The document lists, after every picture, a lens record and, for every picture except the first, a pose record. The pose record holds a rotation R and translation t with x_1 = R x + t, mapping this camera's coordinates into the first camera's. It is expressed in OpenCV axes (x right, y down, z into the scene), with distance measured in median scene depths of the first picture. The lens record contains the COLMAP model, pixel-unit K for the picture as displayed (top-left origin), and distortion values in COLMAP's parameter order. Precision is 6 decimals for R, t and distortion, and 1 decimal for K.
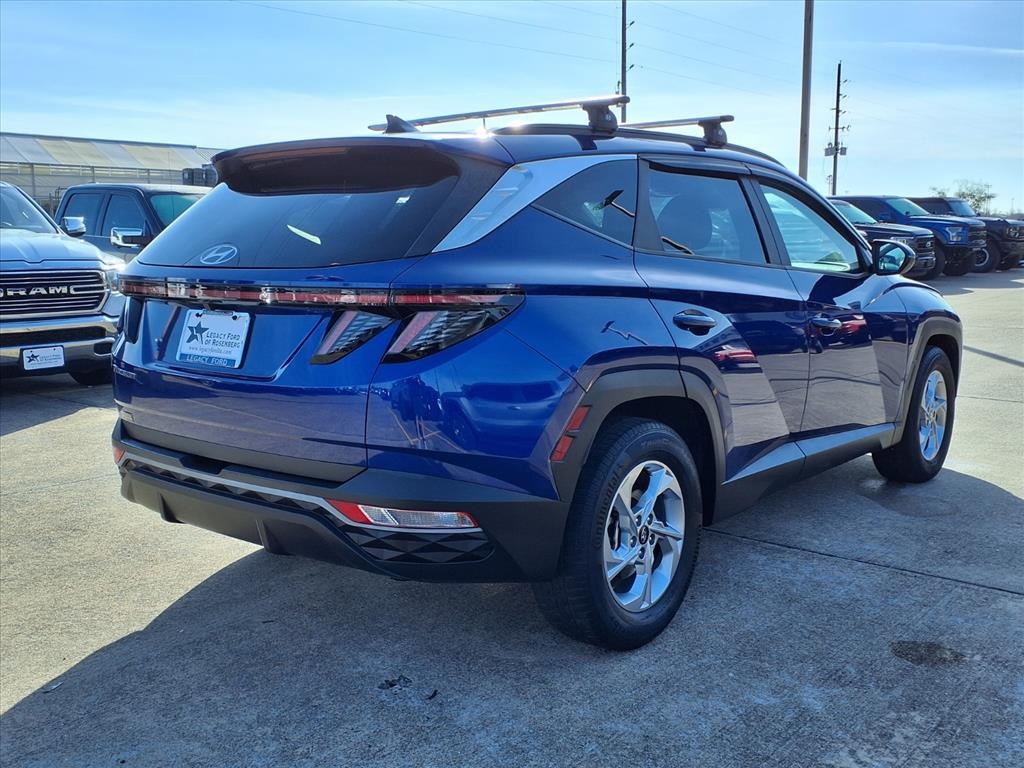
lens RADIAL K [[1021.0, 0, 512.0], [0, 1021.0, 384.0], [0, 0, 1]] dist [0.021251, -0.013065]
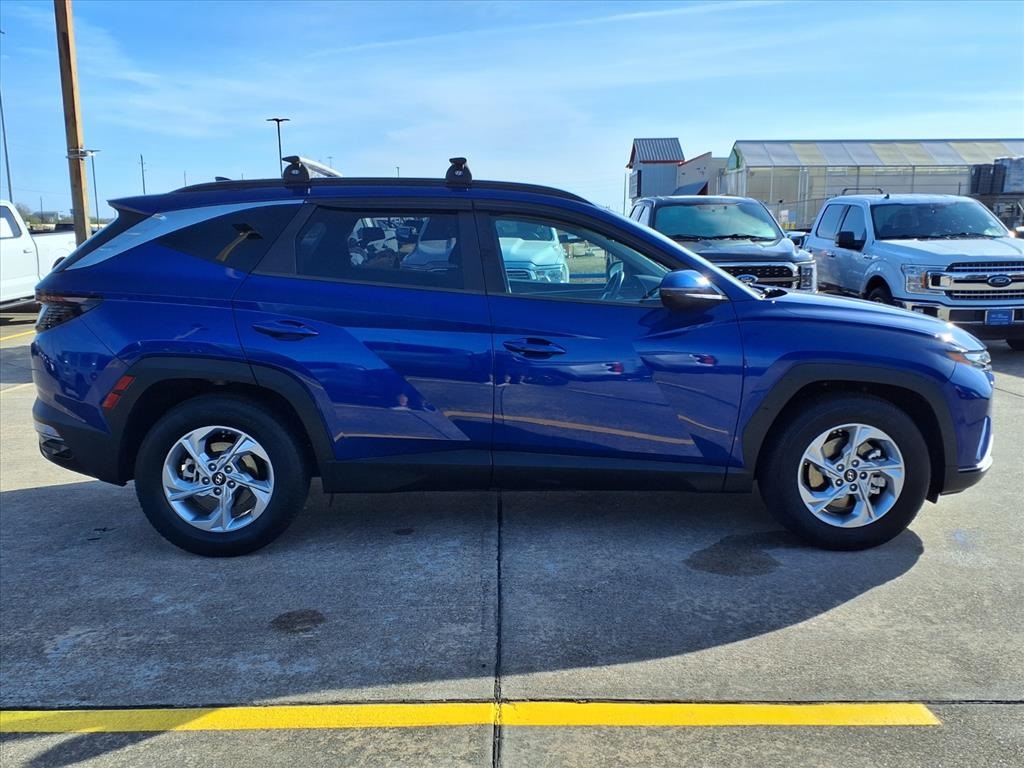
lens RADIAL K [[933.3, 0, 512.0], [0, 933.3, 384.0], [0, 0, 1]] dist [0.157498, -0.384068]
pose [[0.644855, 0.123623, -0.754241, 1.315726], [-0.107419, 0.991697, 0.070703, -0.112426], [0.756719, 0.035427, 0.652780, 0.443531]]
